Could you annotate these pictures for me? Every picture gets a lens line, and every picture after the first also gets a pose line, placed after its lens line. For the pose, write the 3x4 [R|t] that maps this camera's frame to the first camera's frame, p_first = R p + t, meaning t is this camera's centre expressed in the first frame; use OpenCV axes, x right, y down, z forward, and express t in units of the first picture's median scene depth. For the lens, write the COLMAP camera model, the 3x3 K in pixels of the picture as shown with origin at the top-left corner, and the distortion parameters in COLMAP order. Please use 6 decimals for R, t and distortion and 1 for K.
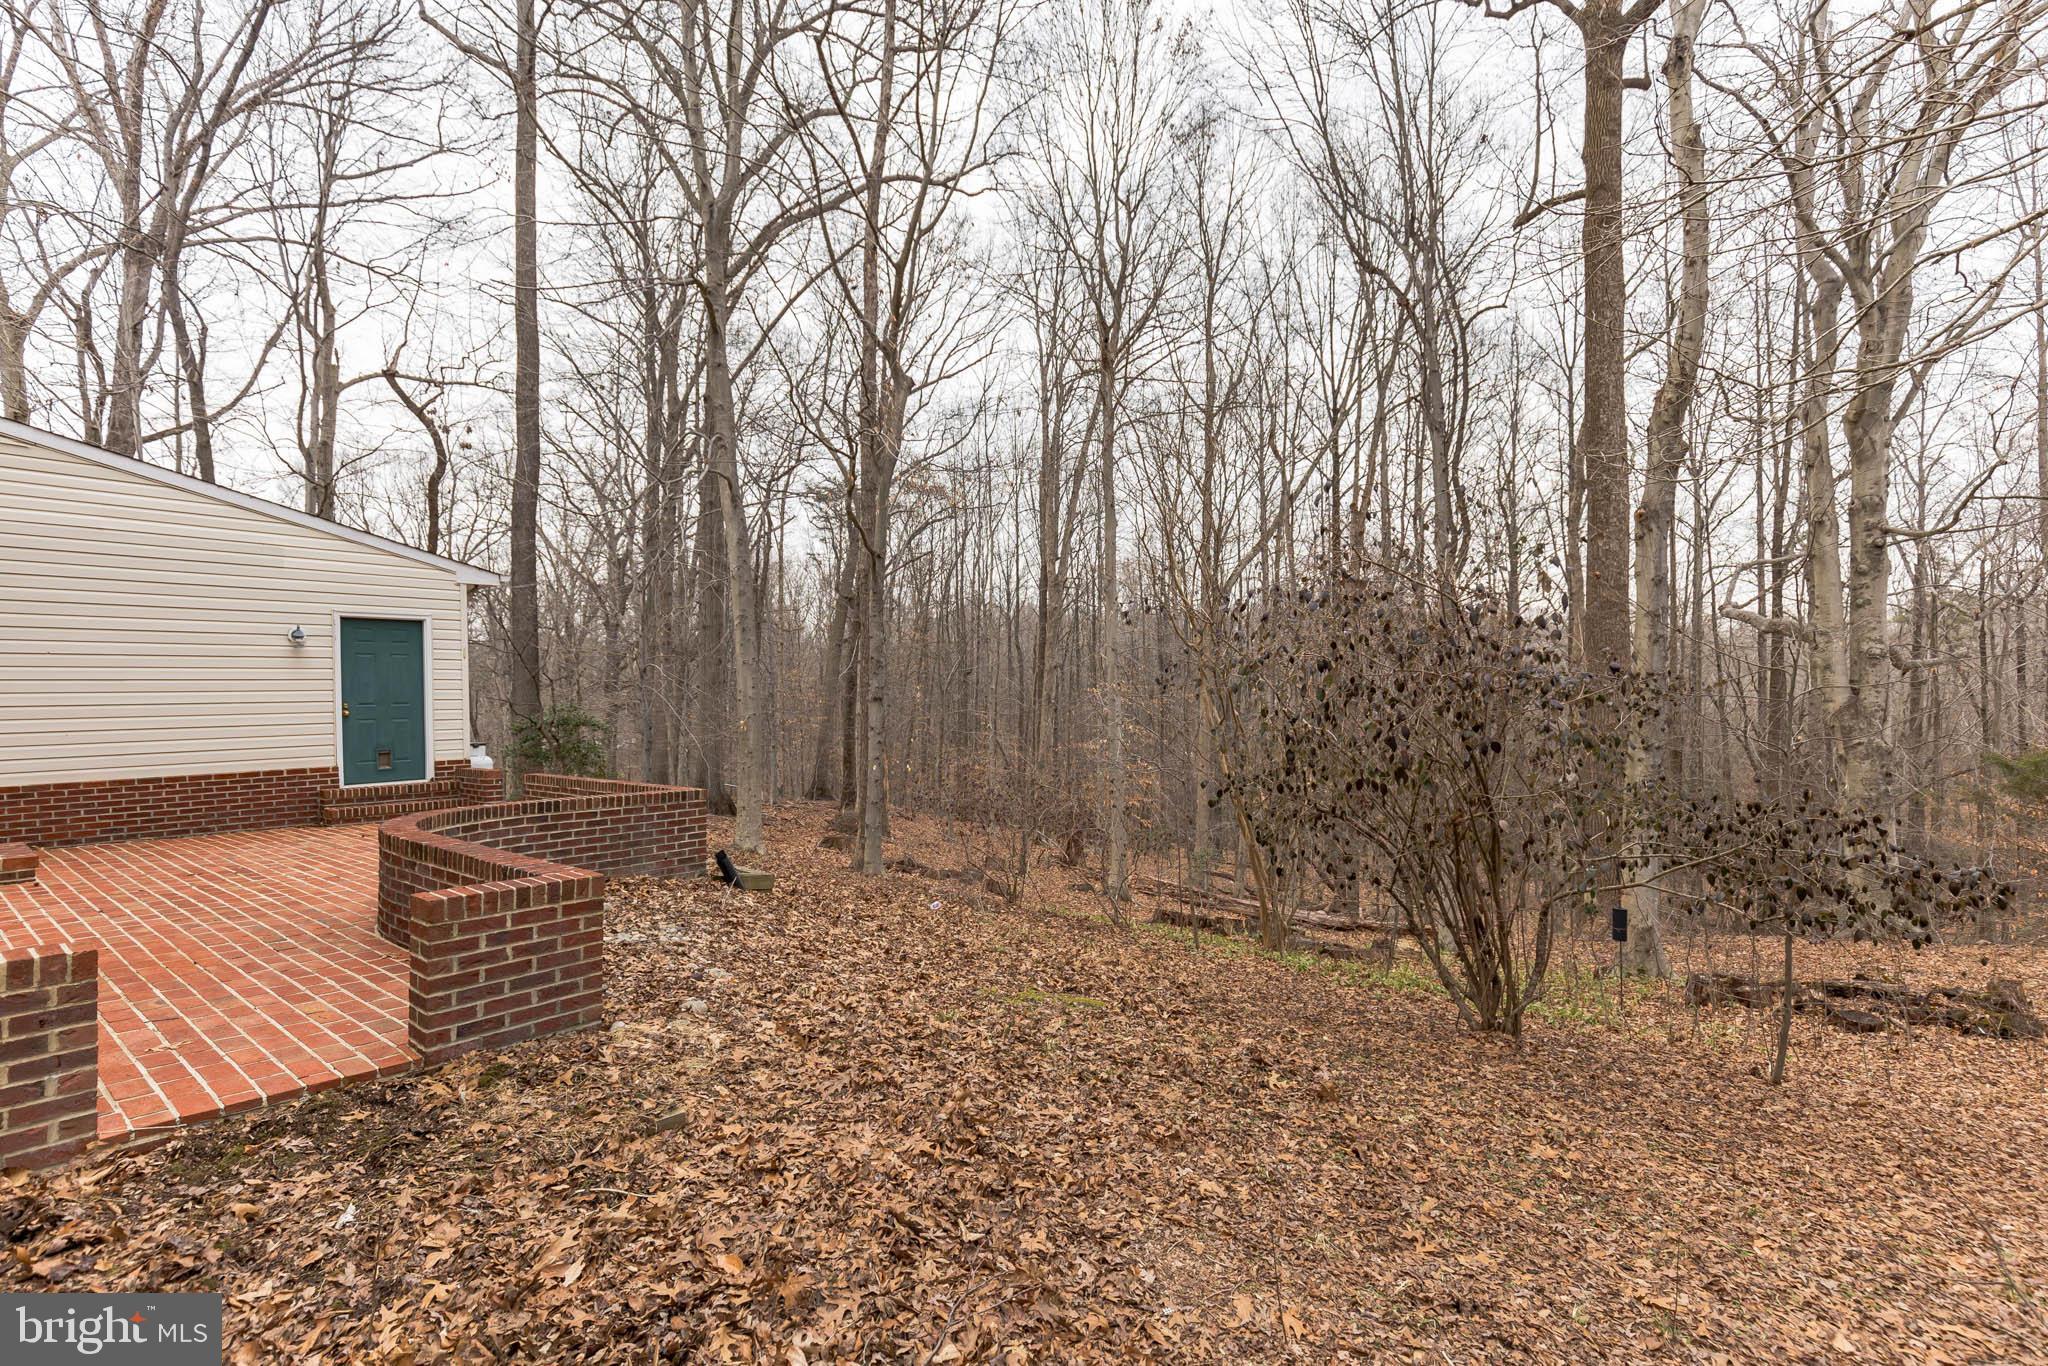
lens RADIAL K [[928.9, 0, 1018.2], [0, 928.9, 699.7], [0, 0, 1]] dist [0.001746, 0.004009]
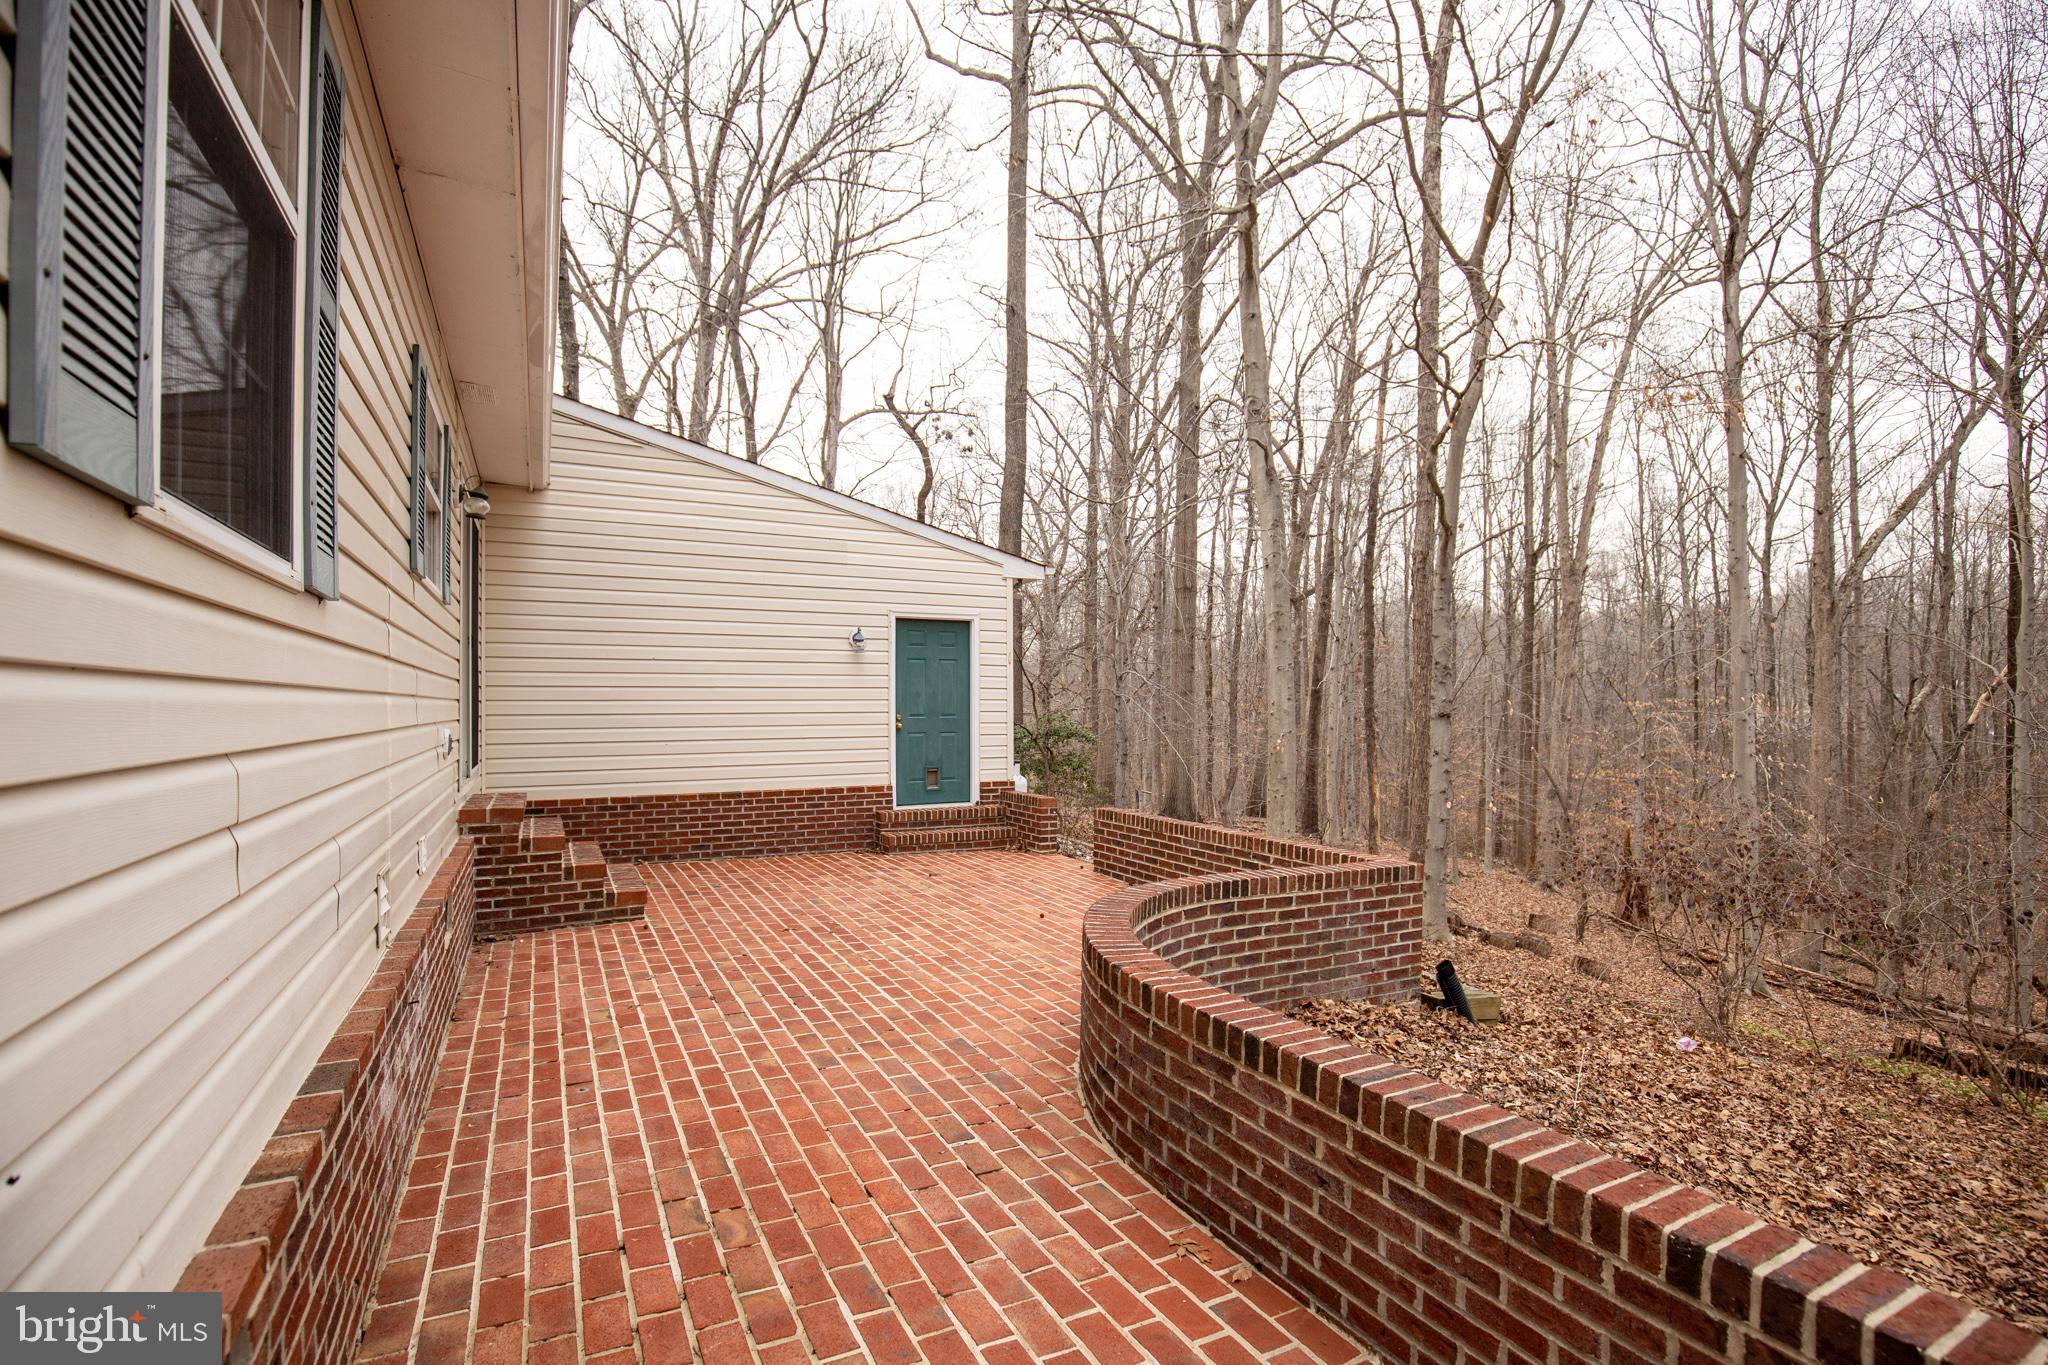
lens RADIAL K [[928.9, 0, 1035.0], [0, 928.9, 681.2], [0, 0, 1]] dist [0.001746, 0.004009]
pose [[0.920986, 0.004842, -0.389566, -0.163917], [-0.015480, 0.999588, -0.024173, -0.005203], [0.389288, 0.028293, 0.920681, 0.146744]]
